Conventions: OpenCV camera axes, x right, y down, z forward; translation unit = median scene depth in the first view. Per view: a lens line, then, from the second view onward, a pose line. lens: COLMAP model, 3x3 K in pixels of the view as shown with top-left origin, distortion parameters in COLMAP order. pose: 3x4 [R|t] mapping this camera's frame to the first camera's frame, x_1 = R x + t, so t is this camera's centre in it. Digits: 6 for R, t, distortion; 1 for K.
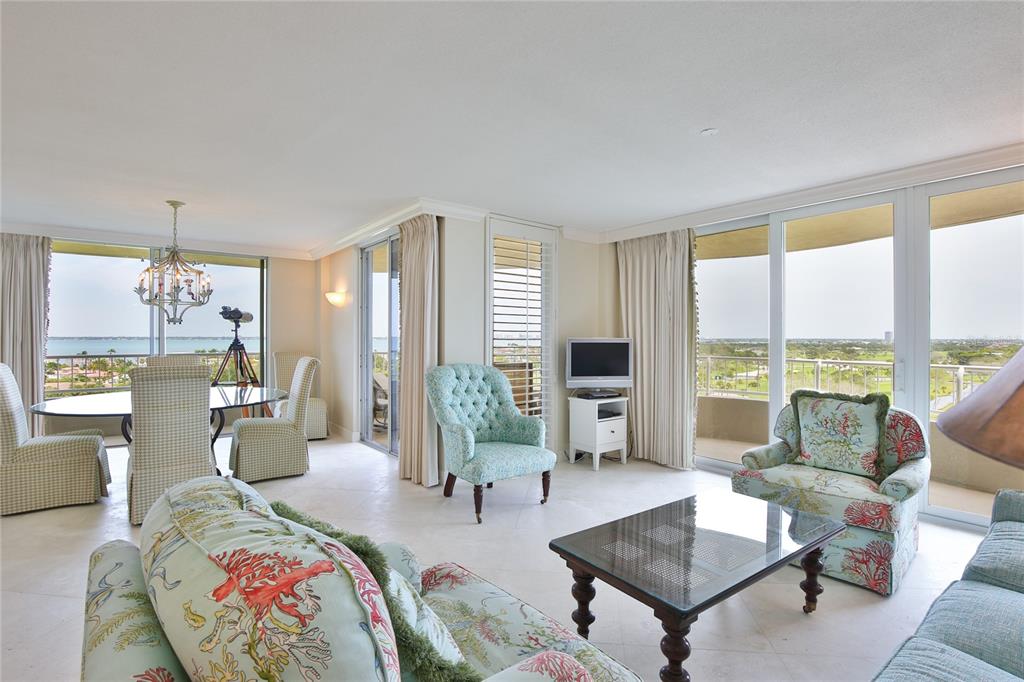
lens RADIAL K [[505.0, 0, 512.7], [0, 505.0, 341.2], [0, 0, 1]] dist [-0.035686, 0.004721]
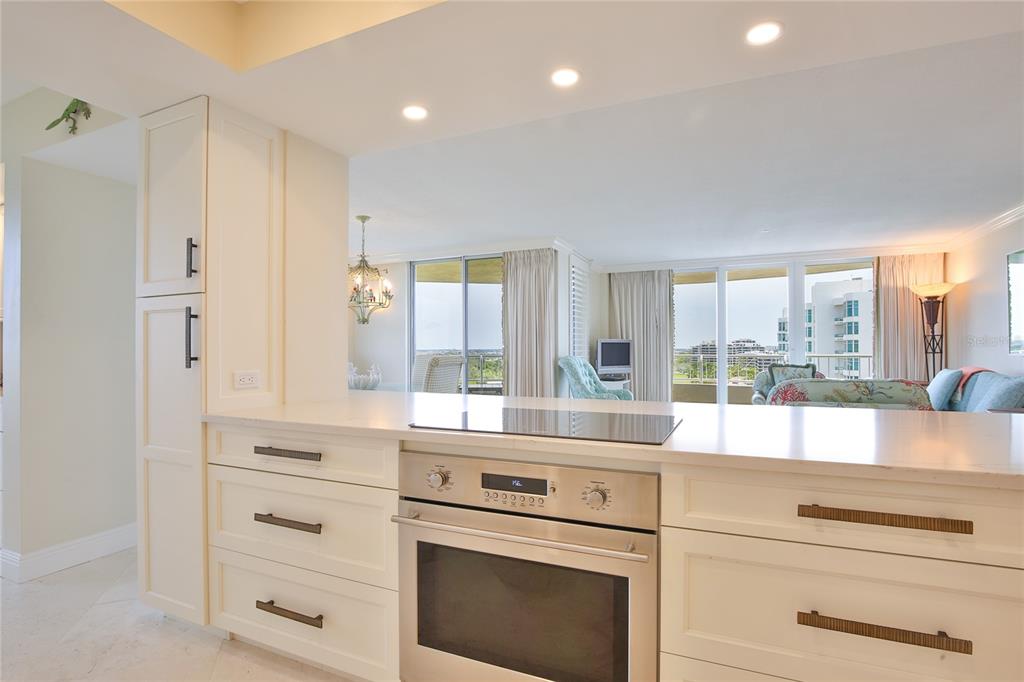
lens RADIAL K [[505.0, 0, 528.6], [0, 505.0, 341.7], [0, 0, 1]] dist [-0.035686, 0.004721]
pose [[0.875484, 0.002221, 0.483241, -0.759050], [0.008287, 0.999773, -0.019608, 0.026589], [-0.483175, 0.021171, 0.875268, -0.155130]]
